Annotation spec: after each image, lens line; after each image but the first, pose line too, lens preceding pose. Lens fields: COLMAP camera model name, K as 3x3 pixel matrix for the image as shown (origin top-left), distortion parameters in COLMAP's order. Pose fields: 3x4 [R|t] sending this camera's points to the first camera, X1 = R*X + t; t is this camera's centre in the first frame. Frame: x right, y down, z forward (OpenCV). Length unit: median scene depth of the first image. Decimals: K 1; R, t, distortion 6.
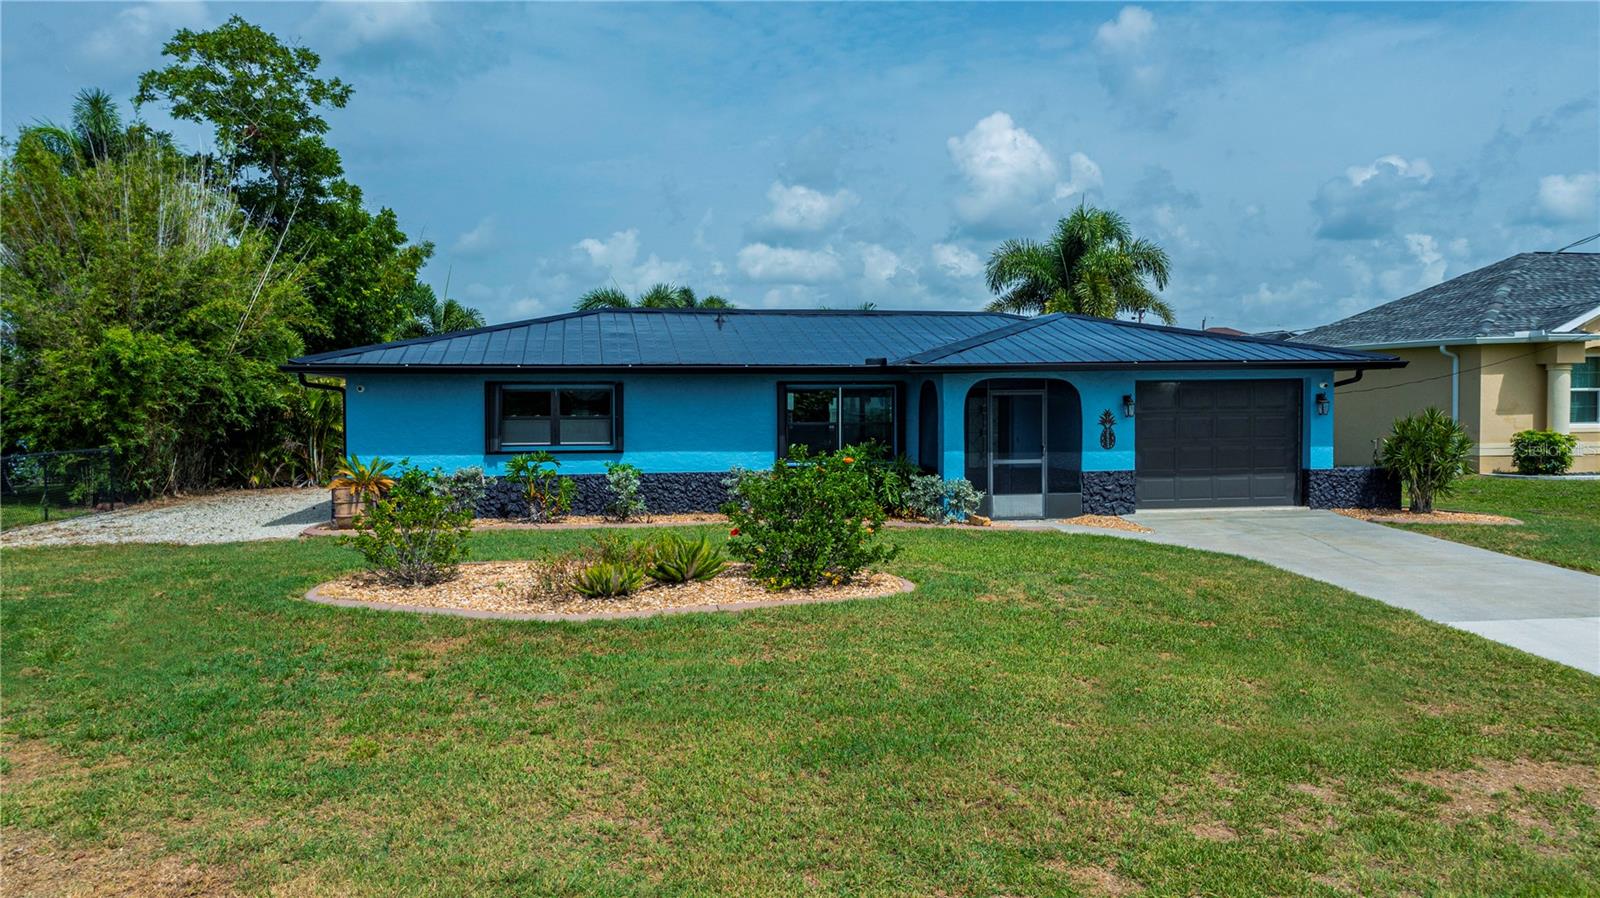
lens RADIAL K [[1314.4, 0, 800.0], [0, 1314.4, 449.0], [0, 0, 1]] dist [0.052879, 0.001213]
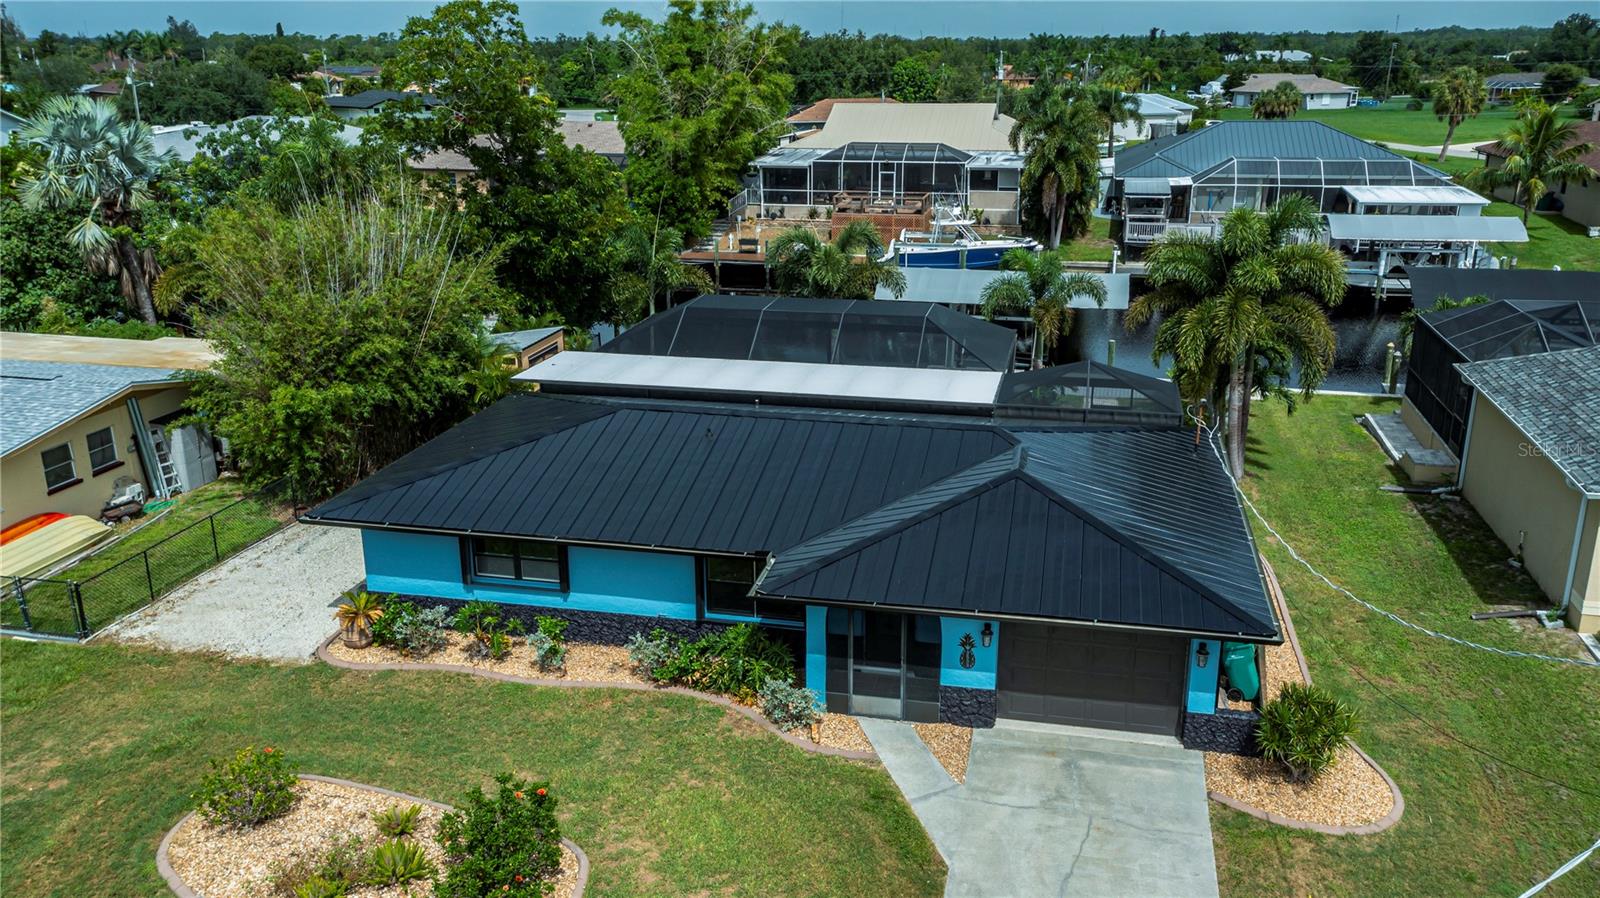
lens RADIAL K [[1314.4, 0, 800.0], [0, 1314.4, 449.0], [0, 0, 1]] dist [0.052879, 0.001213]
pose [[0.917720, 0.120569, -0.378487, 0.482839], [-0.007389, 0.957840, 0.287208, -0.459005], [0.397158, -0.260780, 0.879920, 0.087625]]
